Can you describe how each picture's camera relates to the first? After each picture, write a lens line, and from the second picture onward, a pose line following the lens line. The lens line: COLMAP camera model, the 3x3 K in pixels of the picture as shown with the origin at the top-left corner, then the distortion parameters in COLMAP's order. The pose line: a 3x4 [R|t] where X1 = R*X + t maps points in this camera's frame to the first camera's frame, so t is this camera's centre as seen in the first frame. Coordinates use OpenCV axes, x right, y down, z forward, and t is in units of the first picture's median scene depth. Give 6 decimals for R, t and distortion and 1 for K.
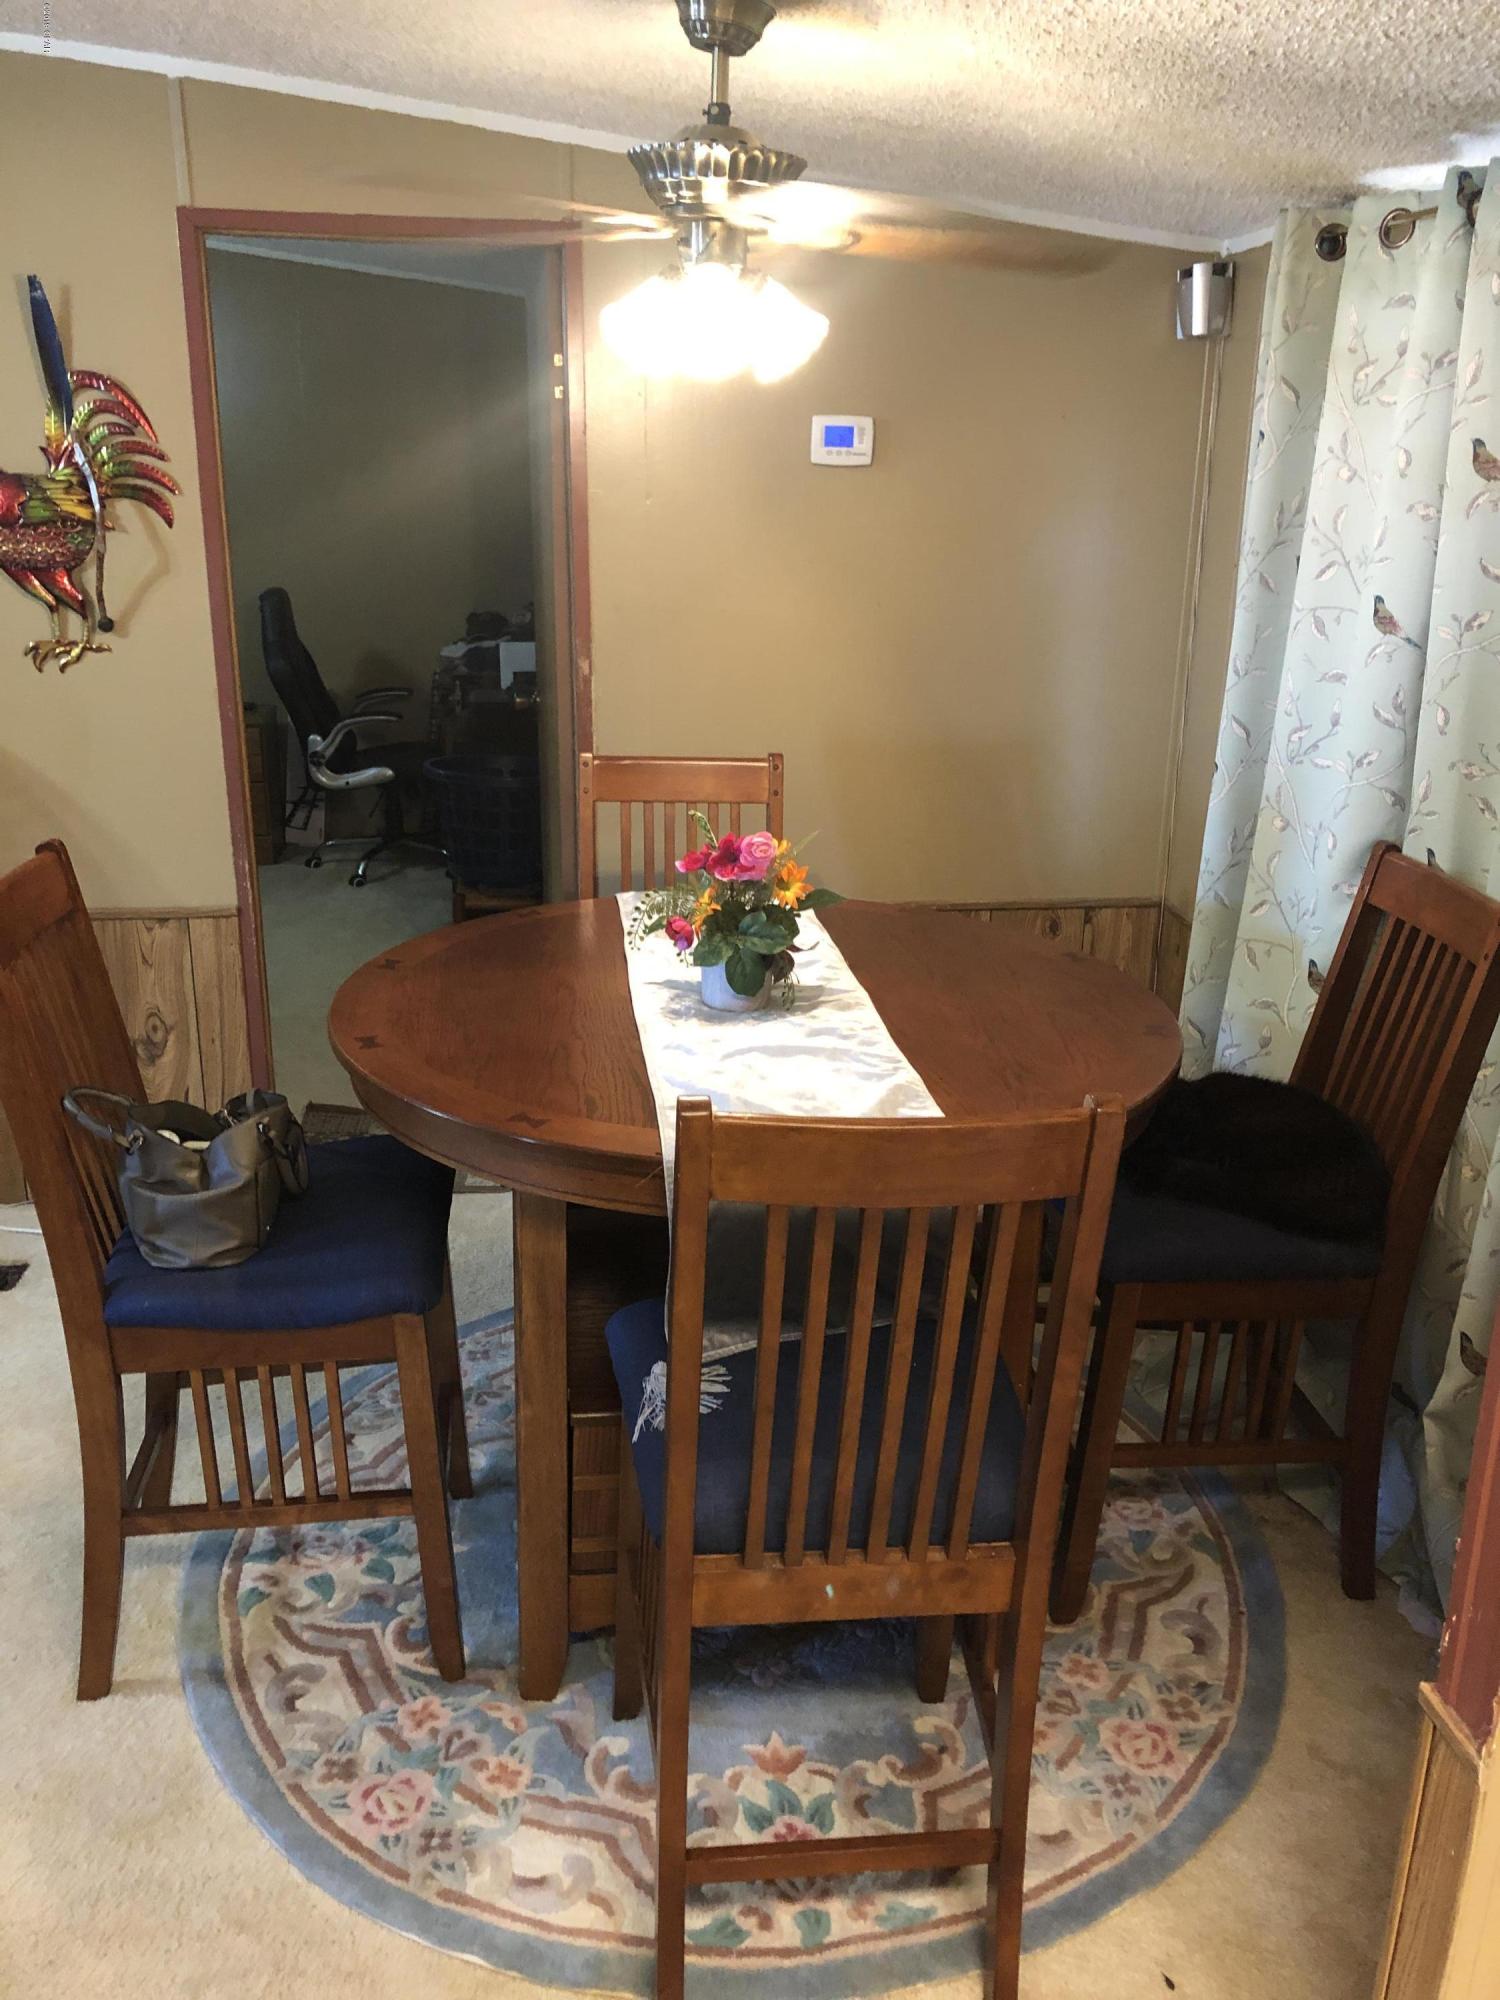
lens RADIAL K [[1605.8, 0, 758.8], [0, 1605.8, 992.8], [0, 0, 1]] dist [0.004585, -0.011576]
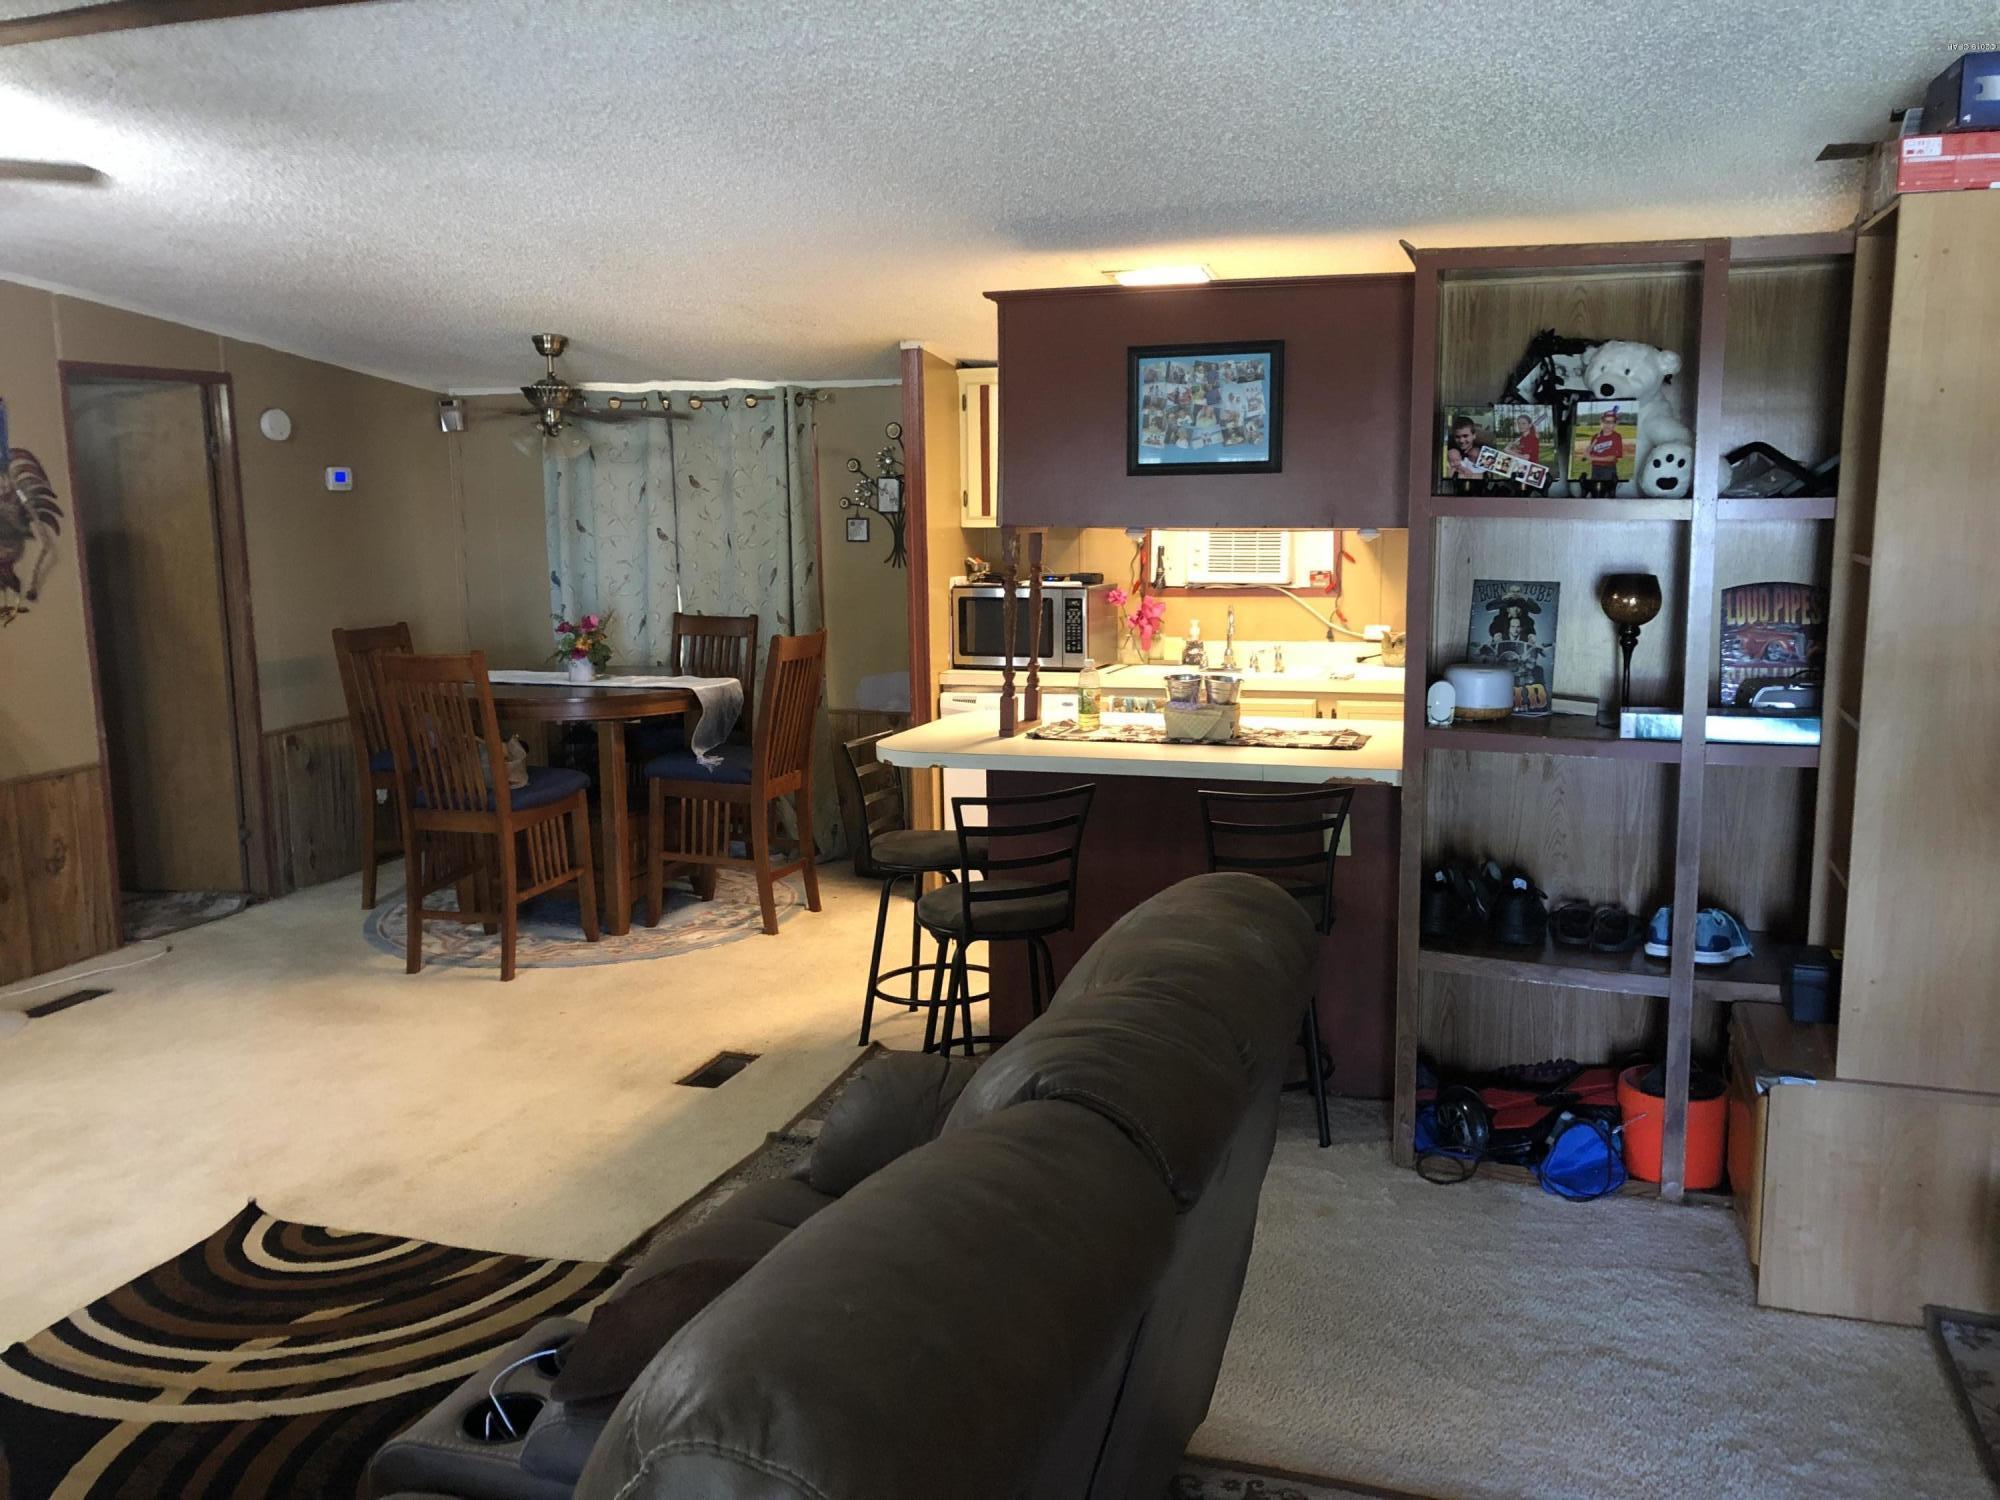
lens RADIAL K [[1696.2, 0, 999.5], [0, 1696.2, 750.6], [0, 0, 1]] dist [0.063437, -0.059543]
pose [[0.425976, -0.163343, 0.889867, -1.615097], [0.302083, 0.952800, 0.030289, 0.172242], [-0.852813, 0.255911, 0.455213, -0.618542]]
